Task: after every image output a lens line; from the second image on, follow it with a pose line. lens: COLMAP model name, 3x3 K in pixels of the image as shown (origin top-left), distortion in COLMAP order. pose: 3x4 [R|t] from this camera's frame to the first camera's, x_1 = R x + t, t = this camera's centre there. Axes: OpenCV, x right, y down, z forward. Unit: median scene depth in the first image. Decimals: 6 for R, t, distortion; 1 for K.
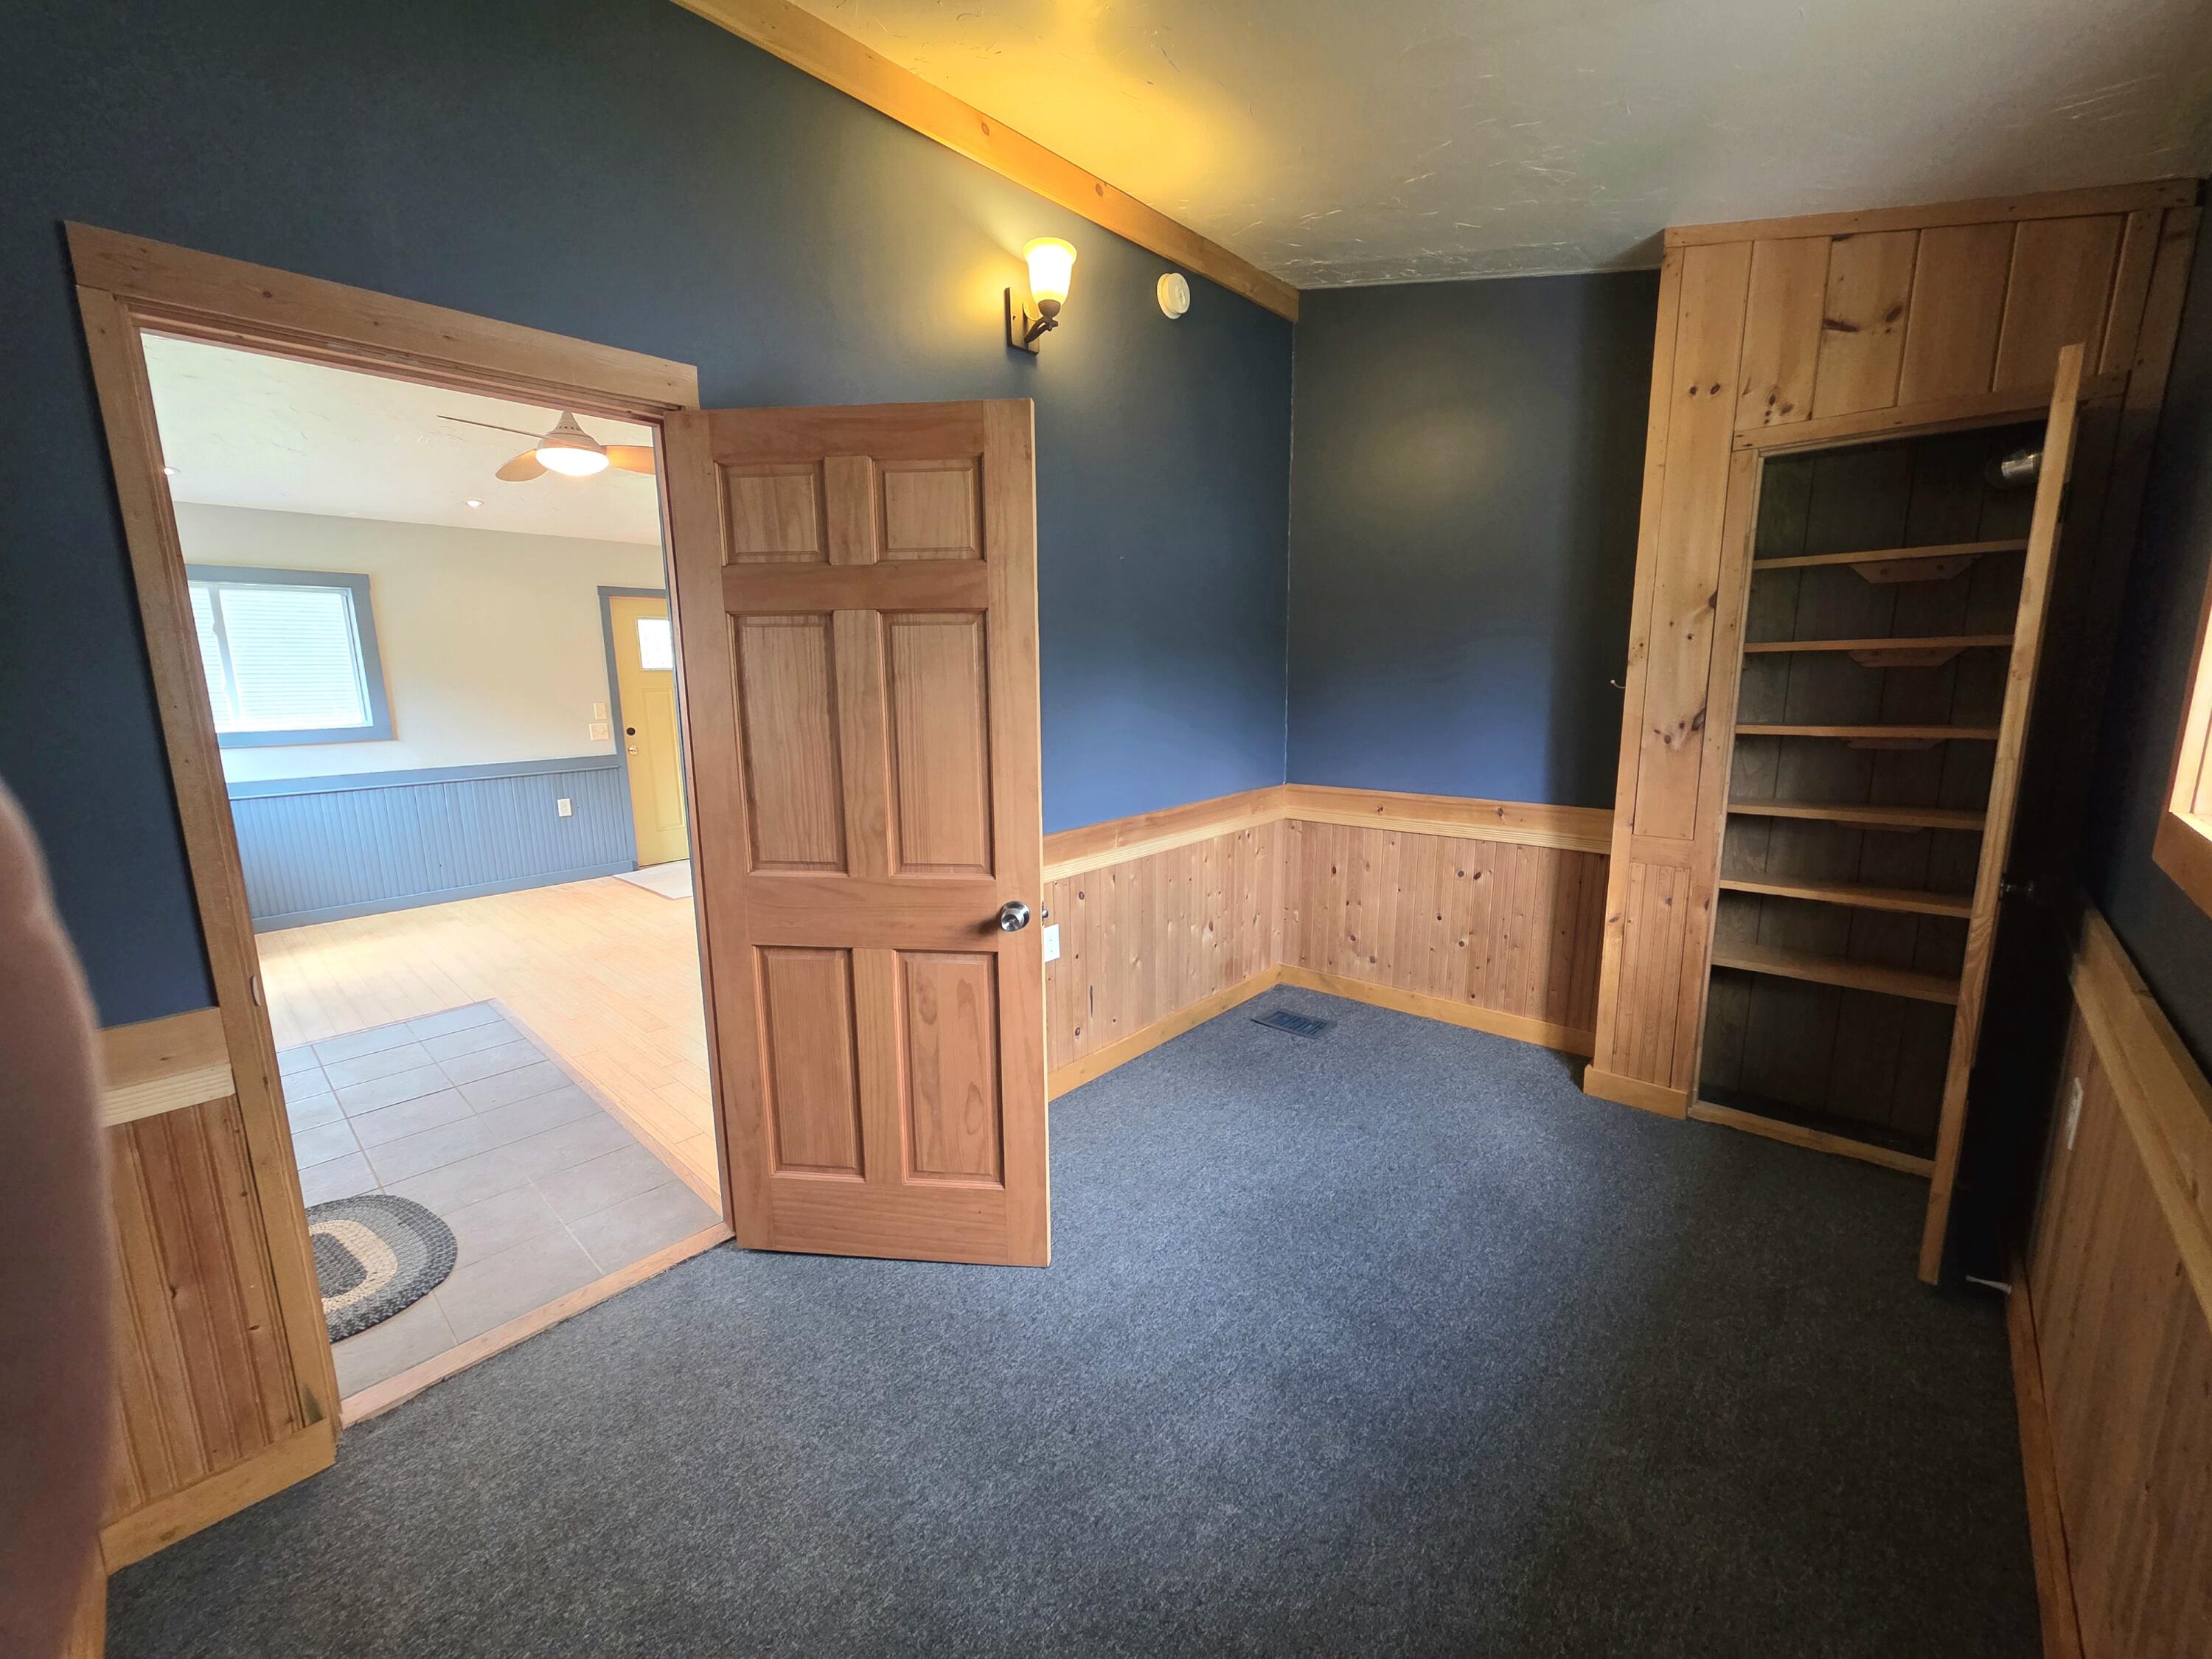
lens RADIAL K [[887.2, 0, 1101.7], [0, 887.2, 827.1], [0, 0, 1]] dist [0.004752, -0.000035]
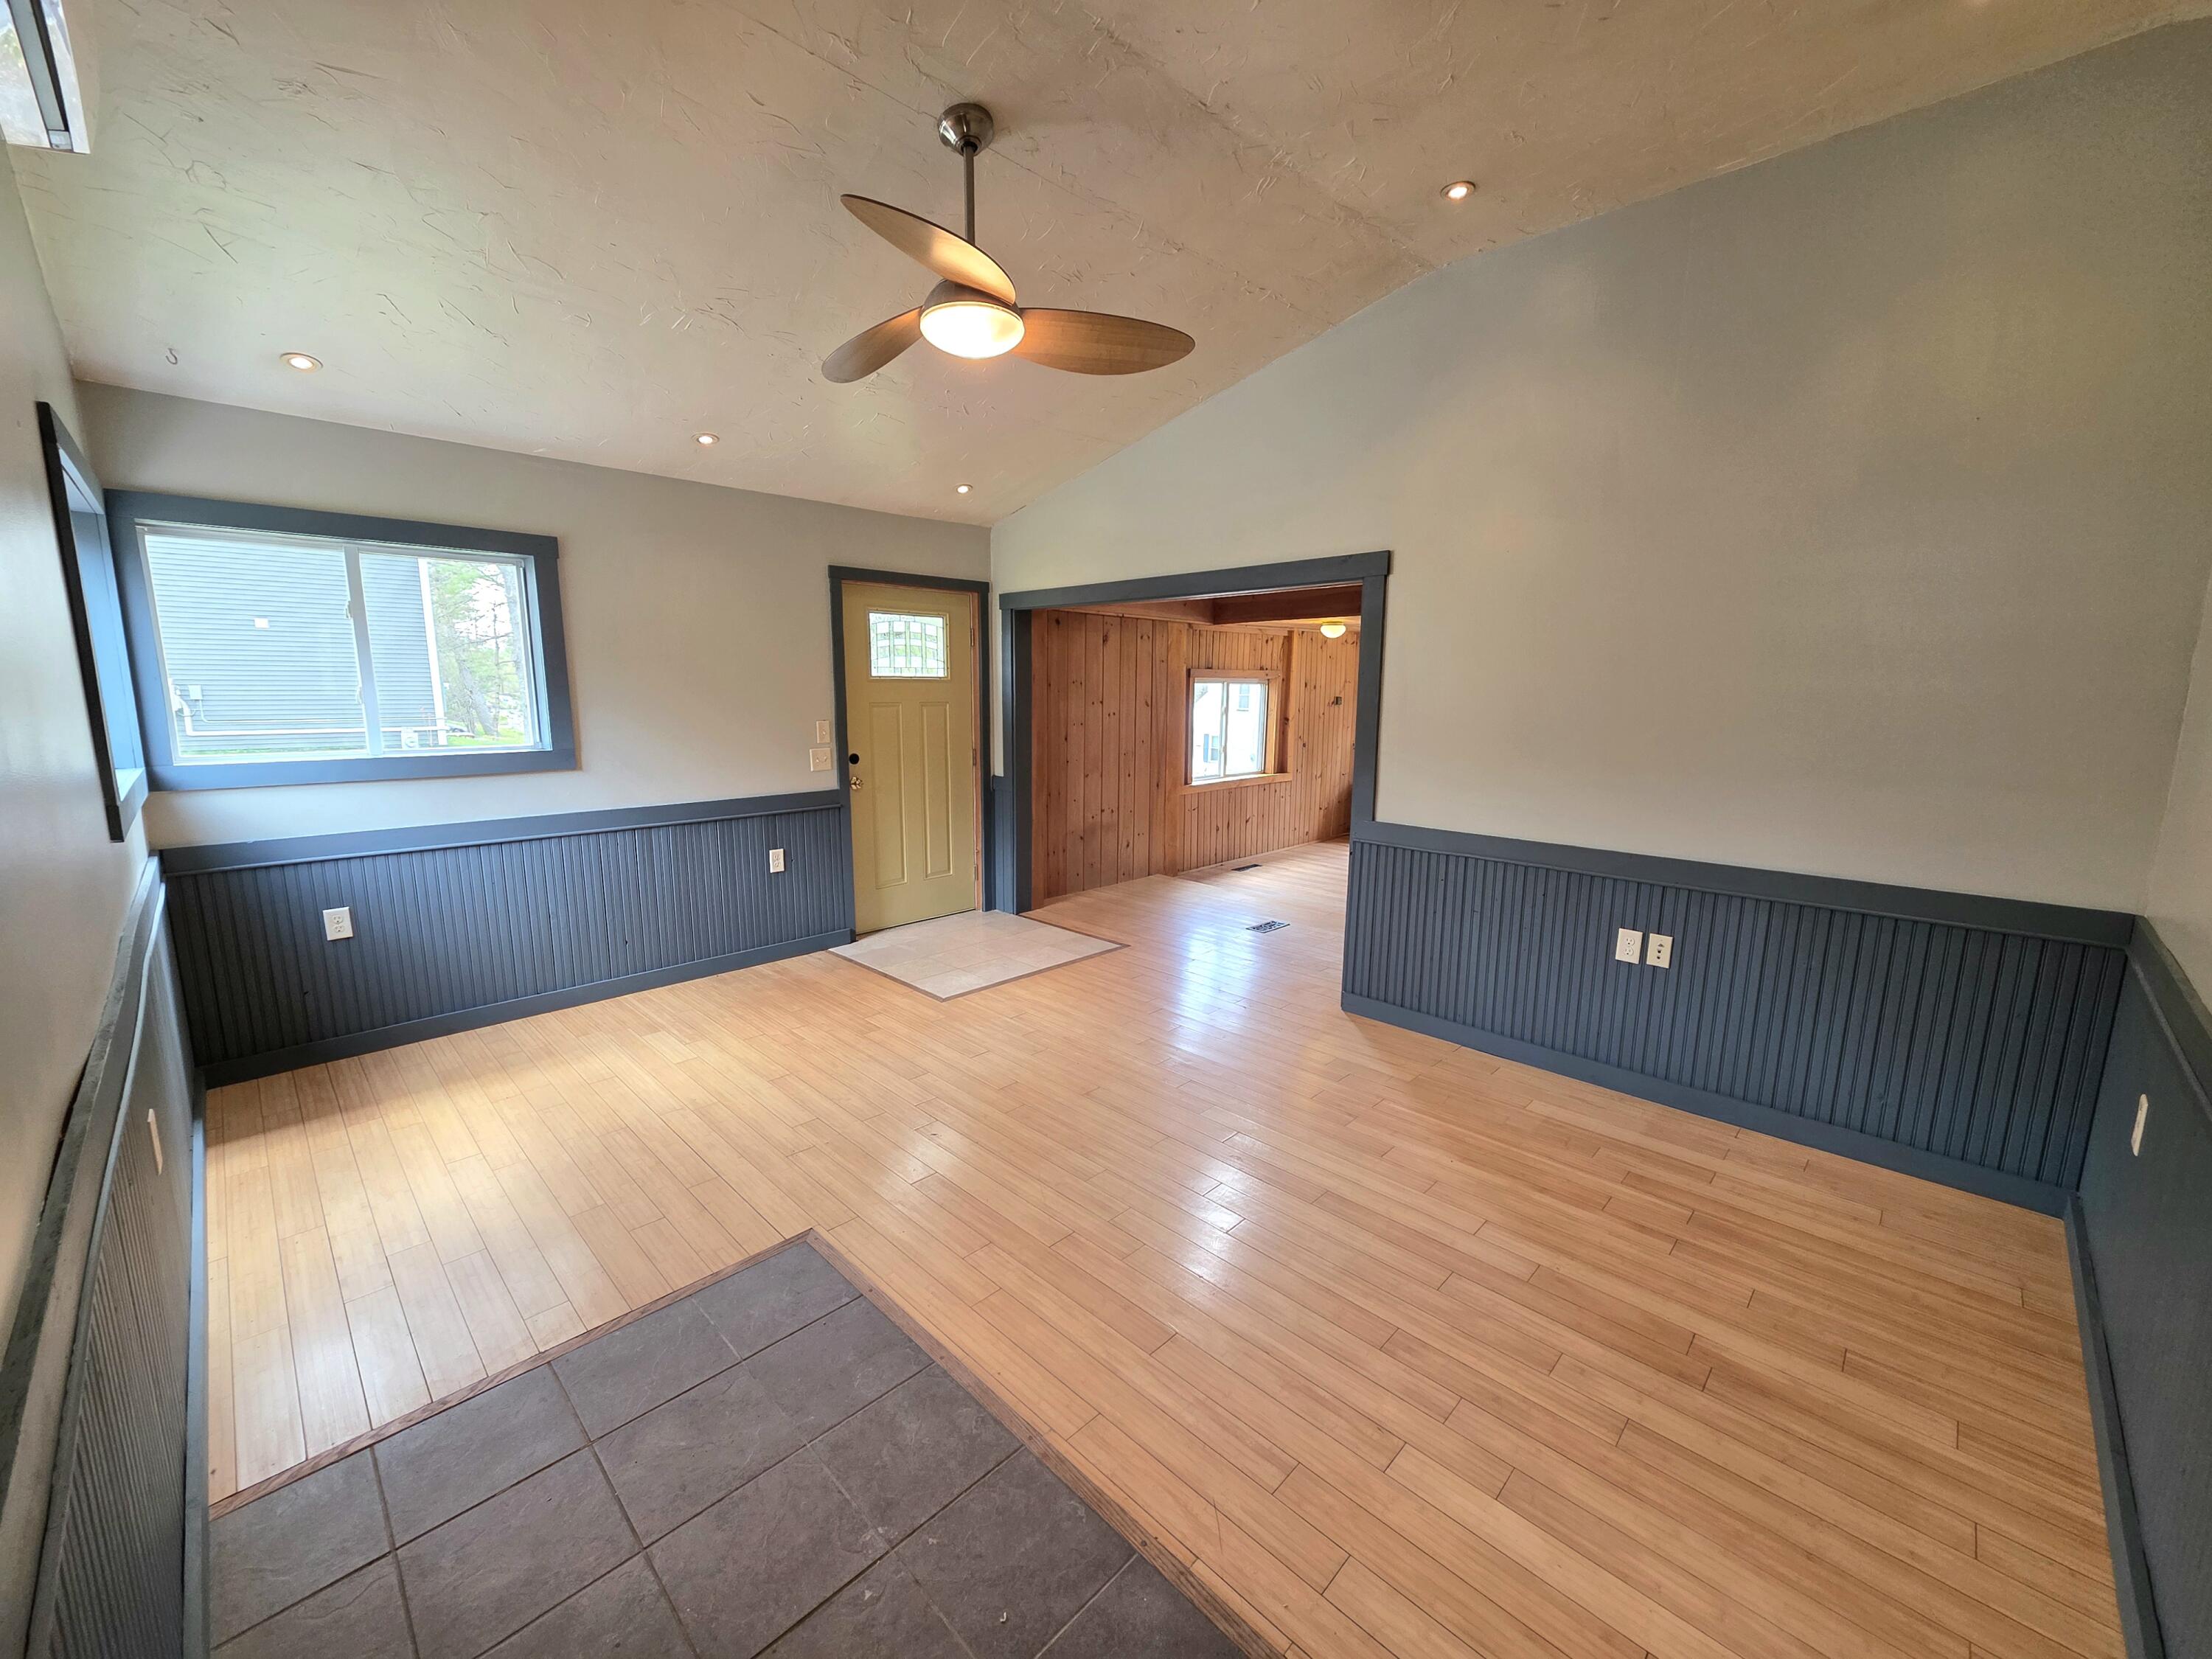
lens RADIAL K [[887.2, 0, 1108.6], [0, 887.2, 830.1], [0, 0, 1]] dist [0.004752, -0.000035]
pose [[0.999181, 0.027523, -0.029672, -0.313823], [-0.027879, 0.999543, -0.011644, -0.048001], [0.029338, 0.012461, 0.999492, 0.270063]]
